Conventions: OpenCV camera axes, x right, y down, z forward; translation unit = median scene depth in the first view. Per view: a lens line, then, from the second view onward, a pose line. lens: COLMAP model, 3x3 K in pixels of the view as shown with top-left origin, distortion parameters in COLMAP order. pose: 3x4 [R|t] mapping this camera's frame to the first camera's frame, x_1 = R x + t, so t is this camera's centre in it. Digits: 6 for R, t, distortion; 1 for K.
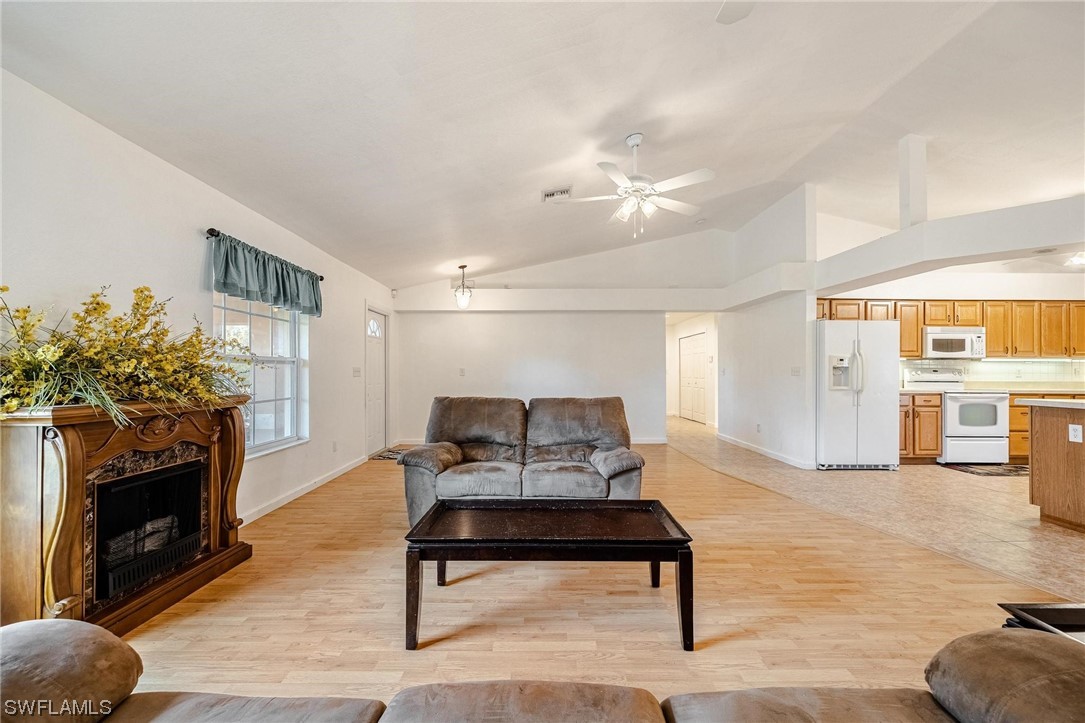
lens RADIAL K [[451.7, 0, 540.5], [0, 451.7, 367.2], [0, 0, 1]] dist [0.002711, 0.000547]
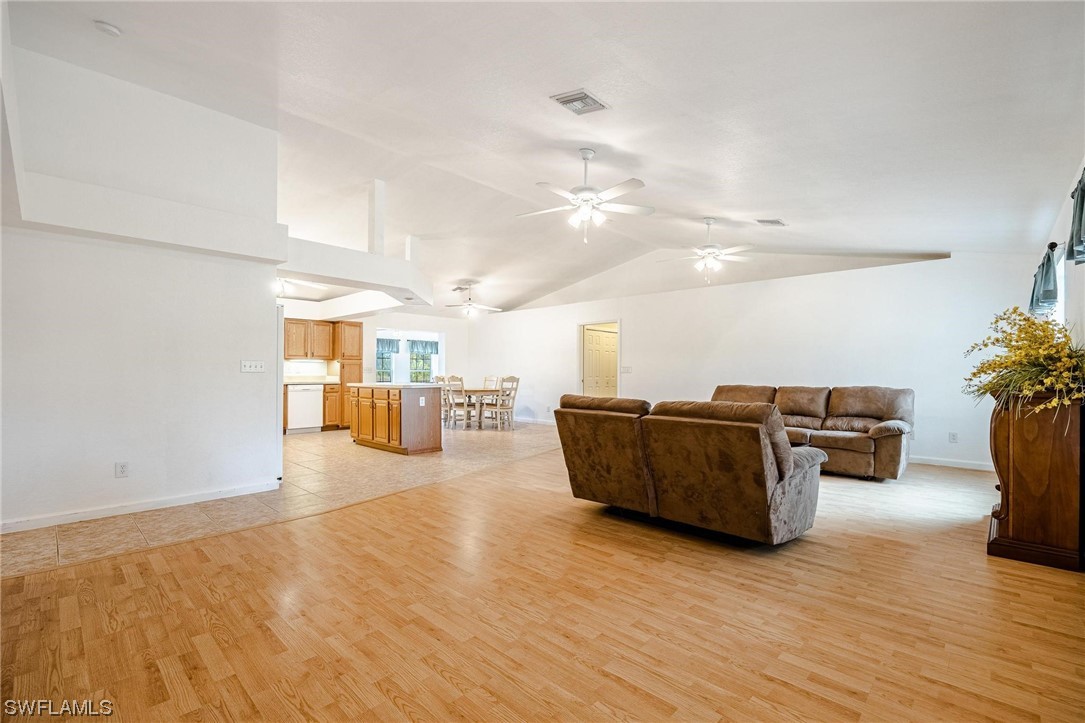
lens RADIAL K [[473.3, 0, 546.9], [0, 473.3, 369.1], [0, 0, 1]] dist [-0.020485, 0.000948]
pose [[-0.725675, 0.002051, 0.688035, -0.343681], [-0.006933, 0.999923, -0.010292, 0.018127], [-0.688003, -0.012238, -0.725604, 1.286340]]
